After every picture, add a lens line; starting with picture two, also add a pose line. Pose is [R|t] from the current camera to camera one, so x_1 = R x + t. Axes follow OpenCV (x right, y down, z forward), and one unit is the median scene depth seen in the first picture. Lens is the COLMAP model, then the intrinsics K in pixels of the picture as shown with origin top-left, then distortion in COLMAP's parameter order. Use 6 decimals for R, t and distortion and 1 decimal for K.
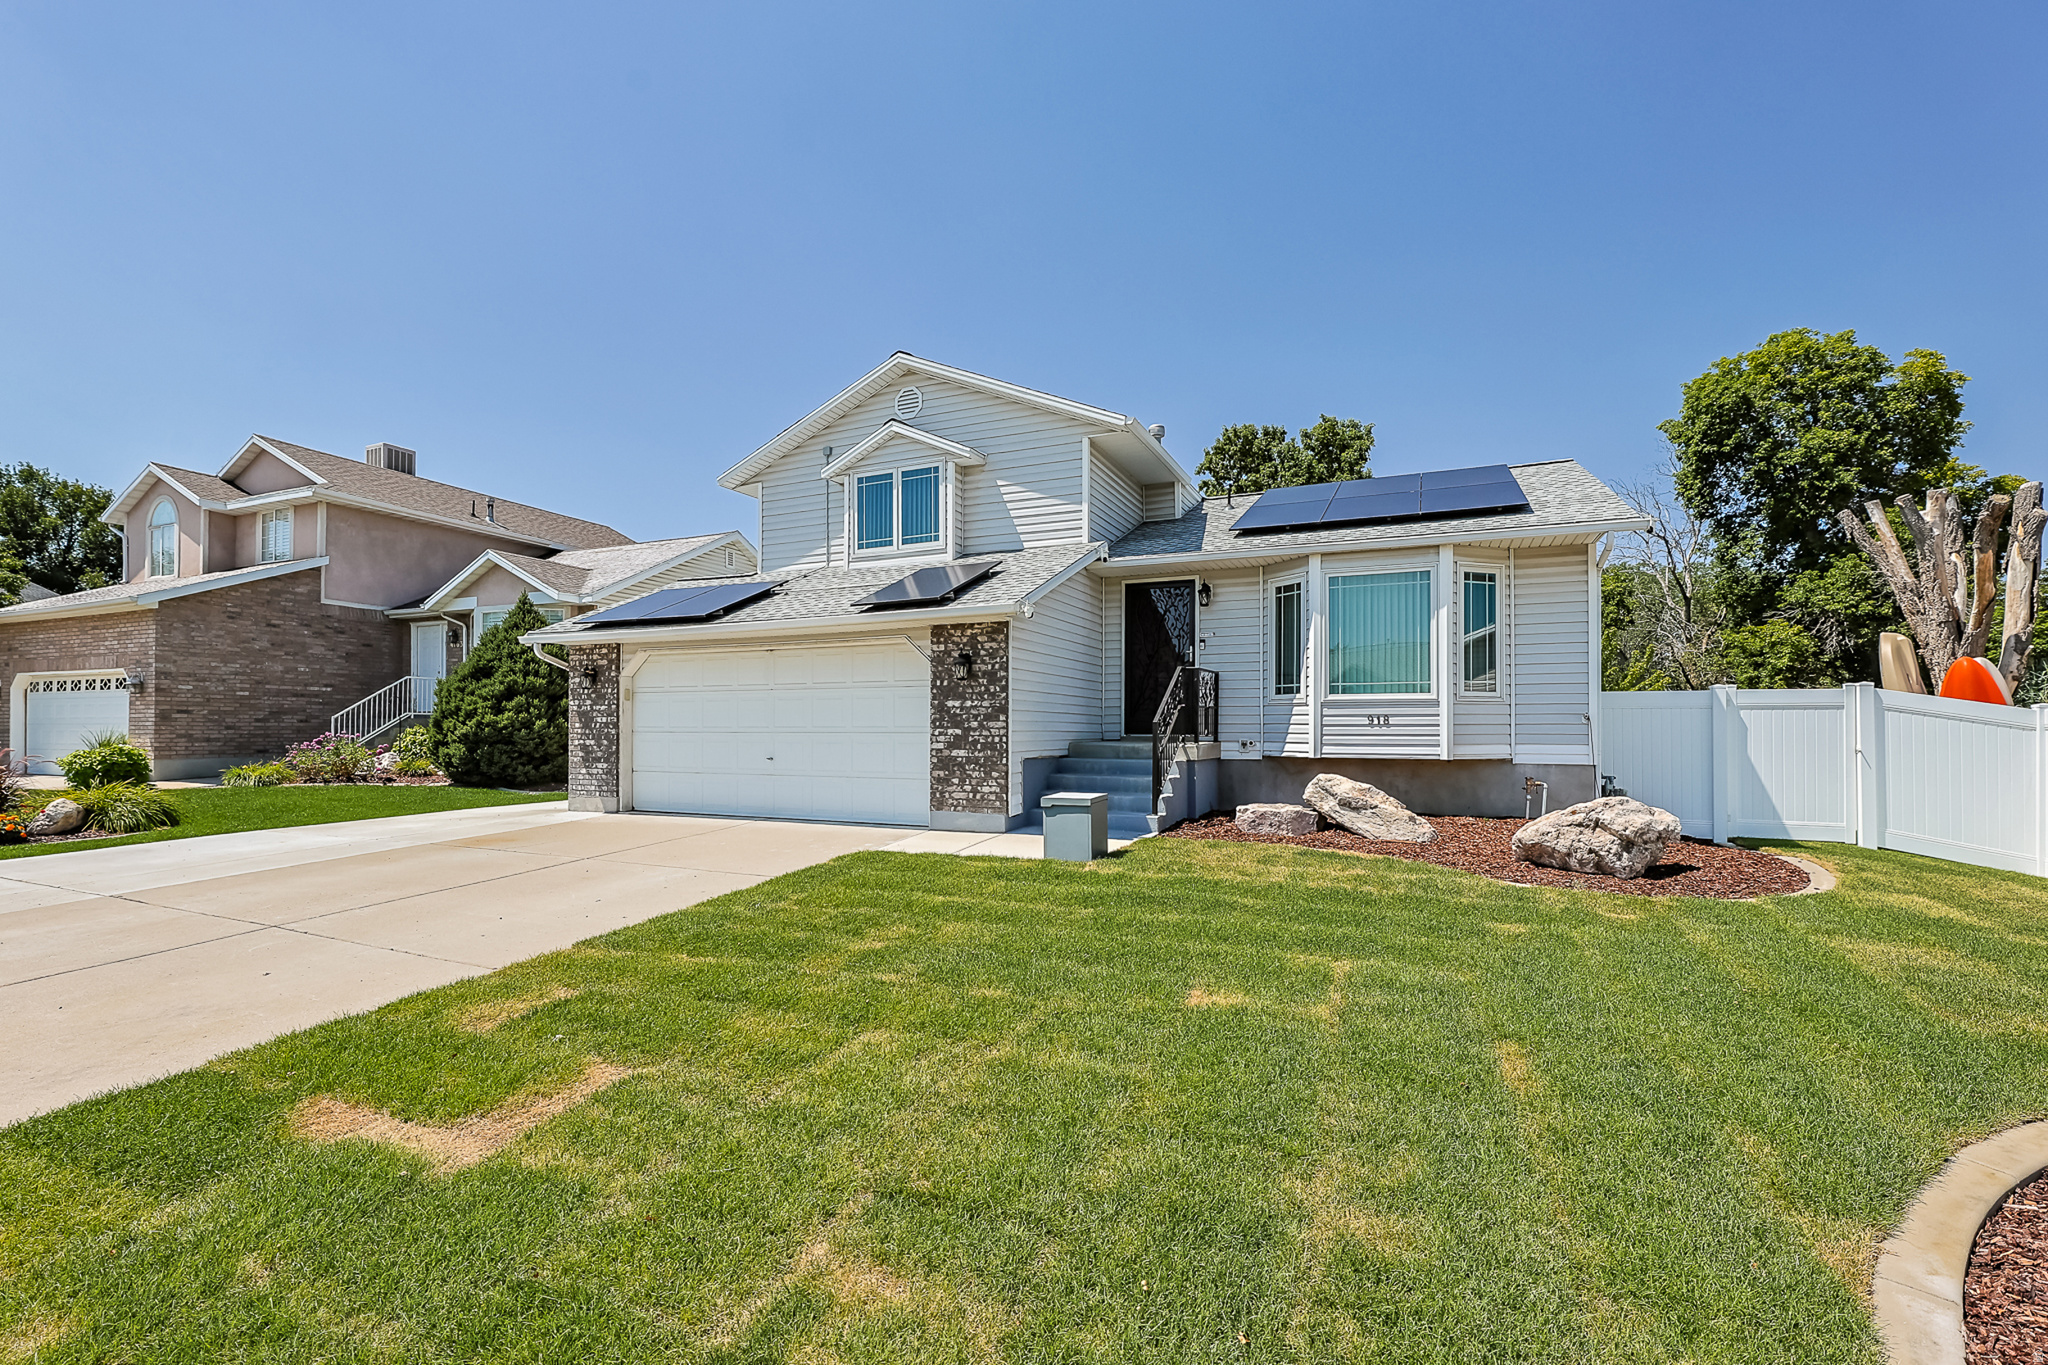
lens RADIAL K [[887.6, 0, 1022.3], [0, 887.6, 714.2], [0, 0, 1]] dist [-0.001419, -0.000258]
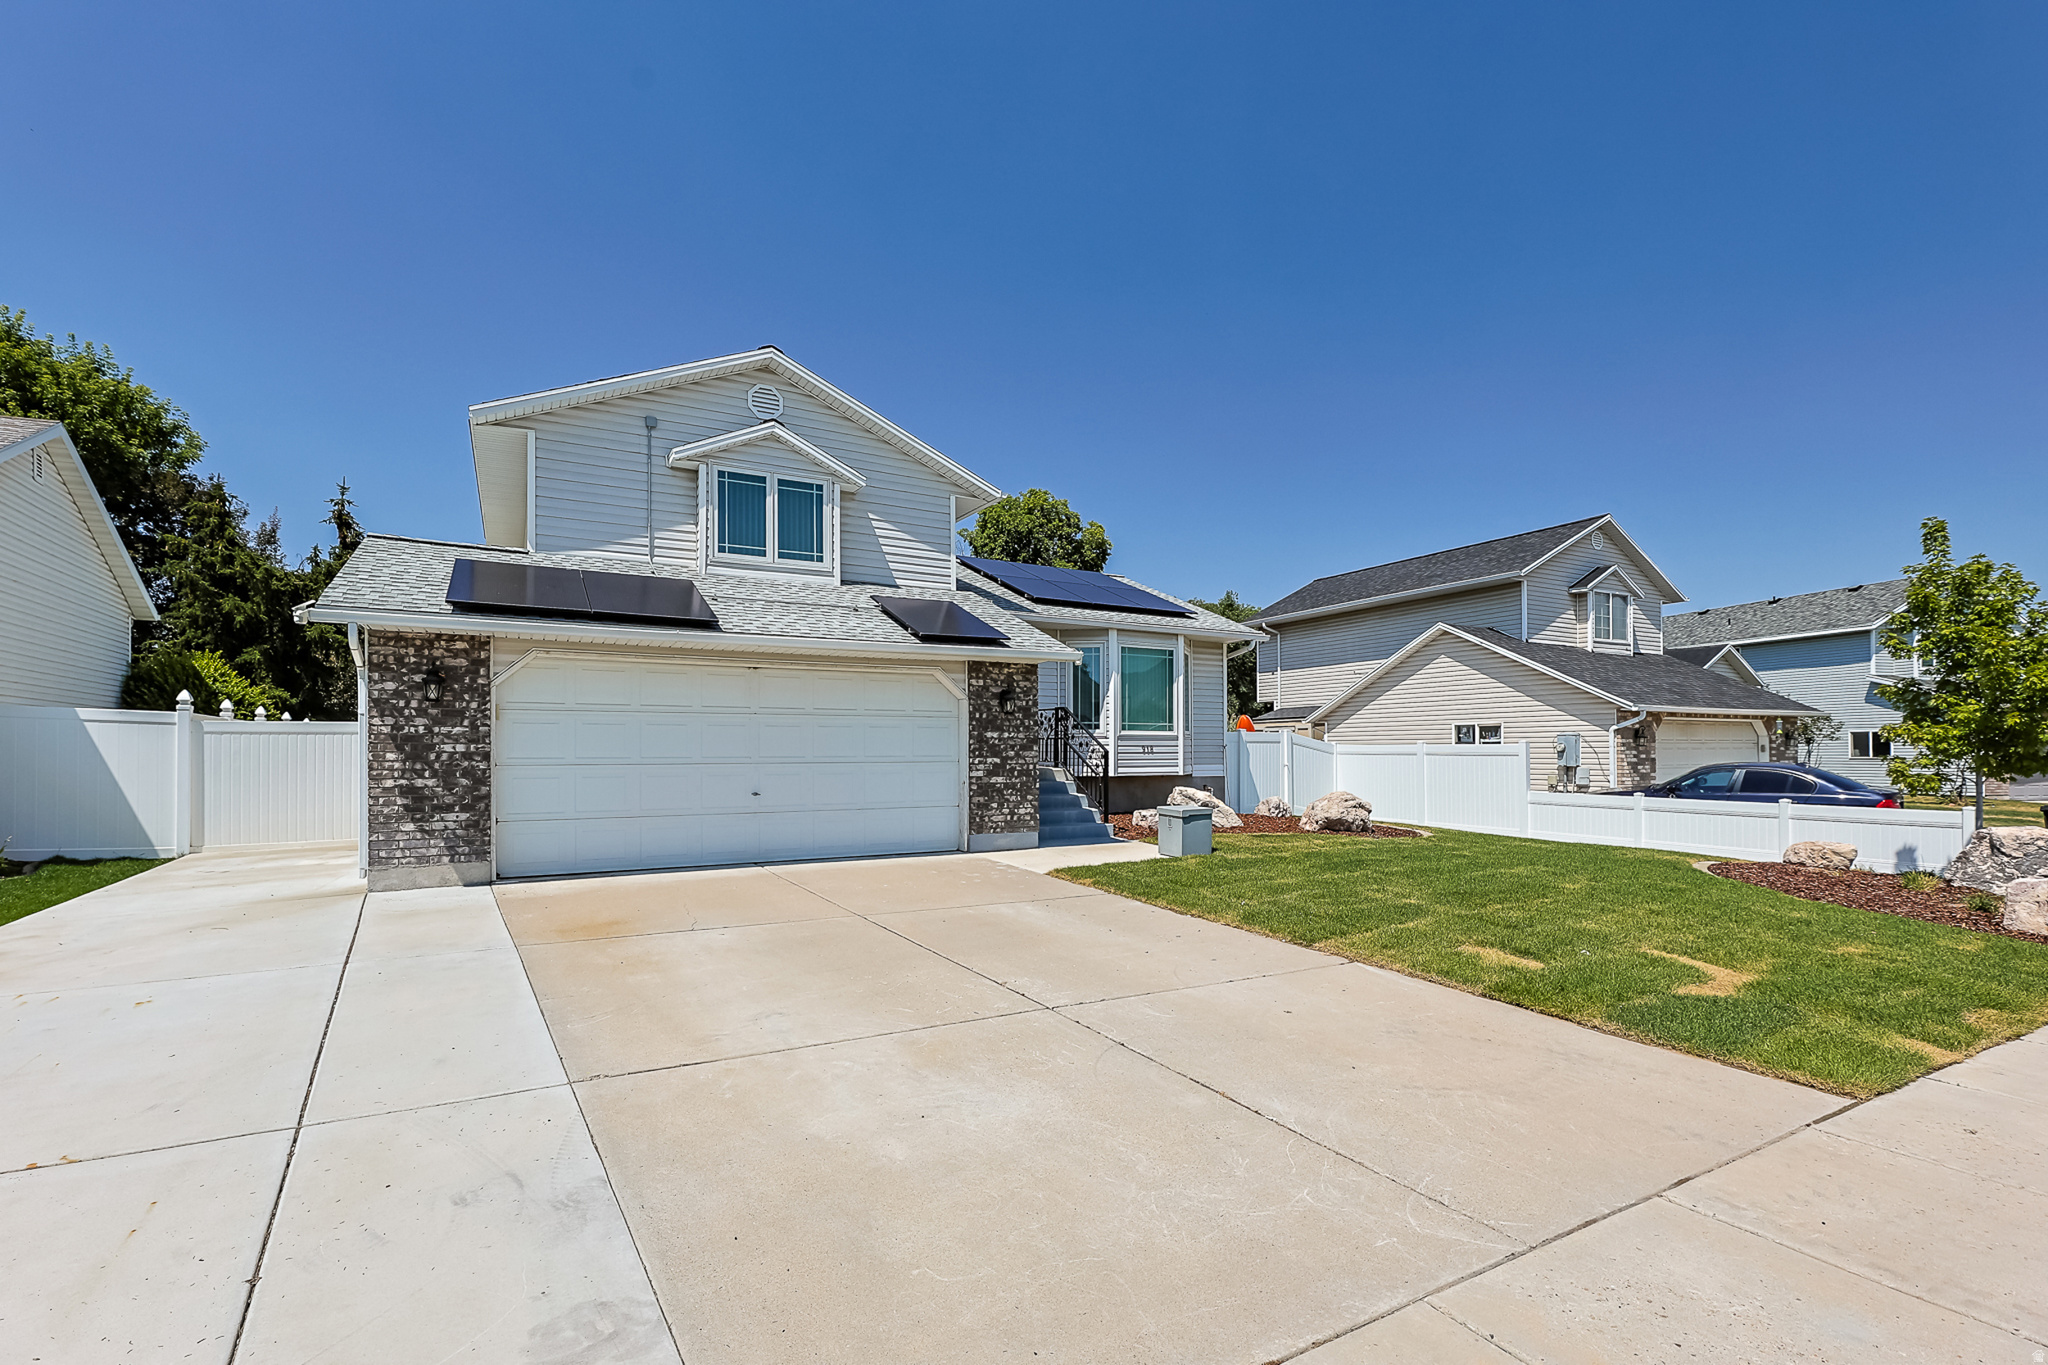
lens RADIAL K [[873.3, 0, 1019.9], [0, 873.3, 738.0], [0, 0, 1]] dist [-0.000625, -0.000080]
pose [[0.600445, 0.009436, 0.799611, -0.904884], [-0.011073, 0.999933, -0.003485, -0.004528], [-0.799590, -0.006762, 0.600509, 0.322708]]
